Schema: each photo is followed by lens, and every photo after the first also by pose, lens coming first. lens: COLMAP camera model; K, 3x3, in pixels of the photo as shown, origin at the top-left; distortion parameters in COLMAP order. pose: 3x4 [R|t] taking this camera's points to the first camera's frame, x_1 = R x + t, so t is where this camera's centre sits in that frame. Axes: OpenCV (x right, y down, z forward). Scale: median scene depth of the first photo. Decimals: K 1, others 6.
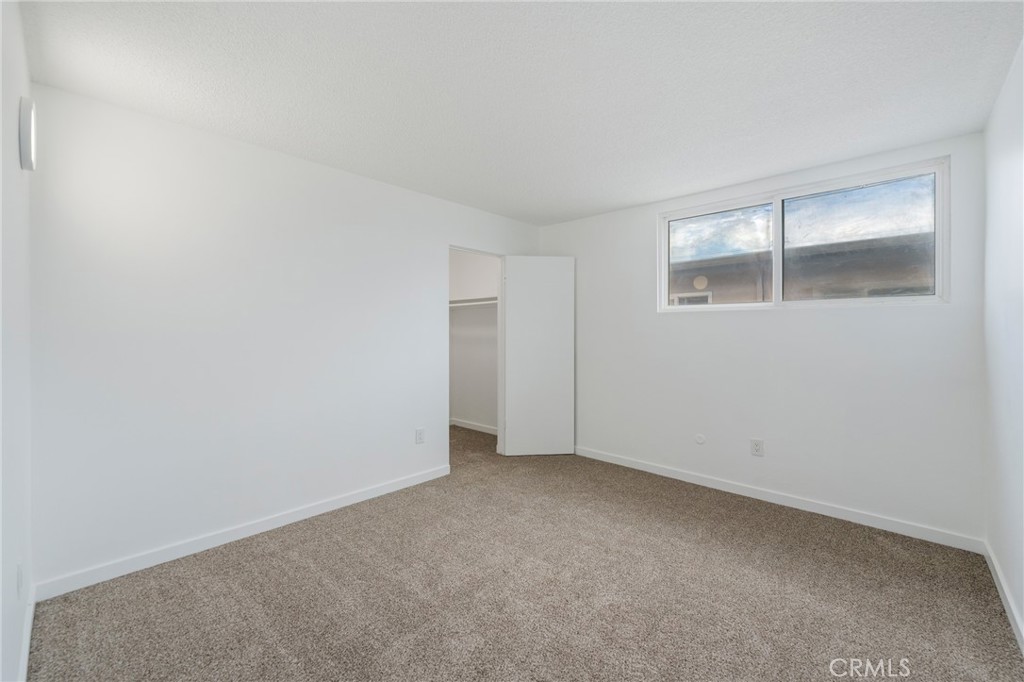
lens RADIAL K [[413.7, 0, 514.7], [0, 413.7, 334.2], [0, 0, 1]] dist [0.002396, -0.002545]
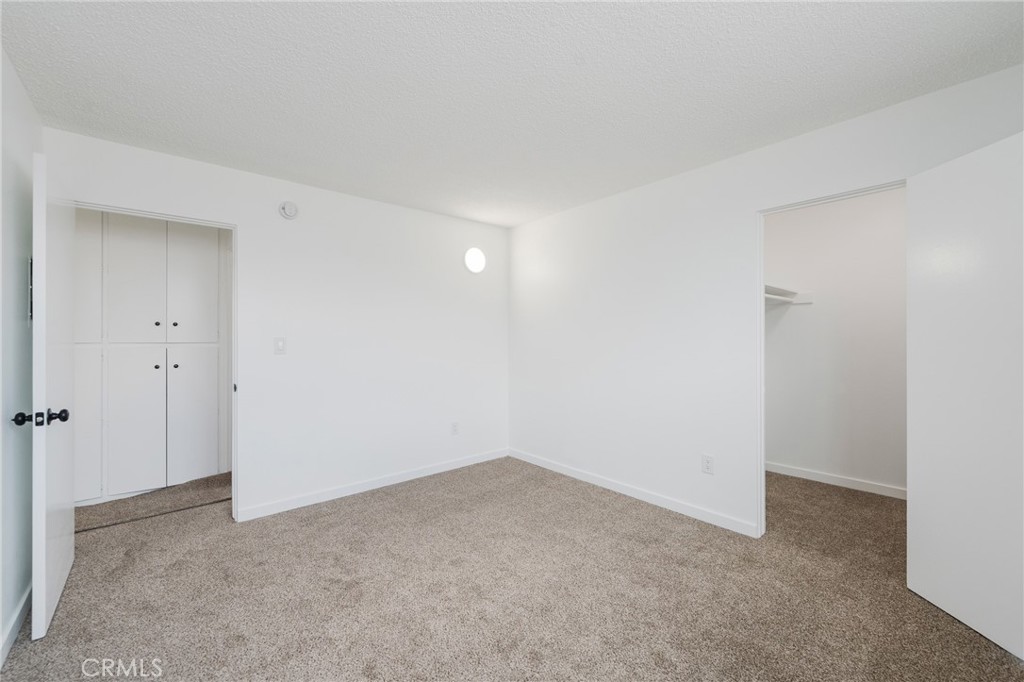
lens RADIAL K [[413.7, 0, 515.4], [0, 413.7, 340.5], [0, 0, 1]] dist [0.002396, -0.002545]
pose [[-0.101081, 0.002826, -0.994874, 0.618559], [-0.003796, 0.999988, 0.003226, 0.001857], [0.994871, 0.004102, -0.101069, 0.704381]]
